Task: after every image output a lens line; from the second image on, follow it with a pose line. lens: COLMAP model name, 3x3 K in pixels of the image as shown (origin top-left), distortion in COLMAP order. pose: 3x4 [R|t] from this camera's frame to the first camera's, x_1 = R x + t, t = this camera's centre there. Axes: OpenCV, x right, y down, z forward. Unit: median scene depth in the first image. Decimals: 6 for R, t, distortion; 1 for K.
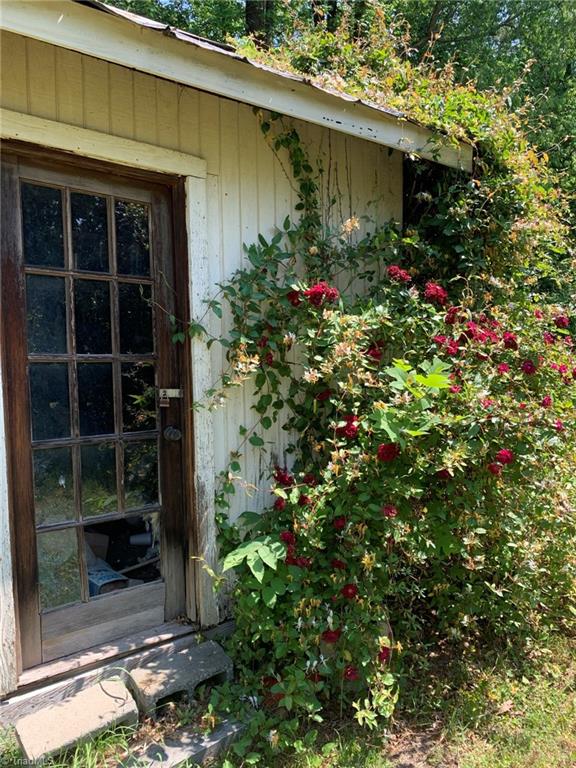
lens RADIAL K [[579.2, 0, 285.3], [0, 579.2, 384.3], [0, 0, 1]] dist [0.004518, 0.004010]
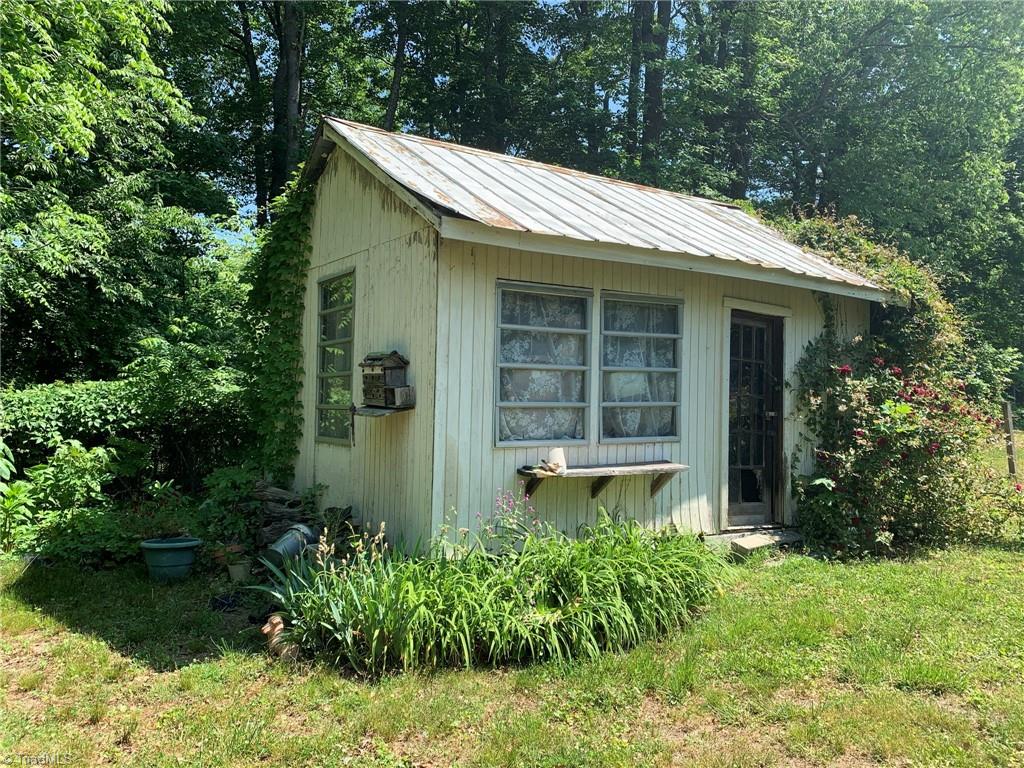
lens RADIAL K [[772.3, 0, 515.4], [0, 772.3, 379.8], [0, 0, 1]] dist [0.004518, 0.004010]
pose [[0.995936, 0.034496, -0.083195, -0.905726], [-0.043197, 0.993517, -0.105160, 0.230791], [0.079028, 0.108326, 0.990969, -1.921076]]
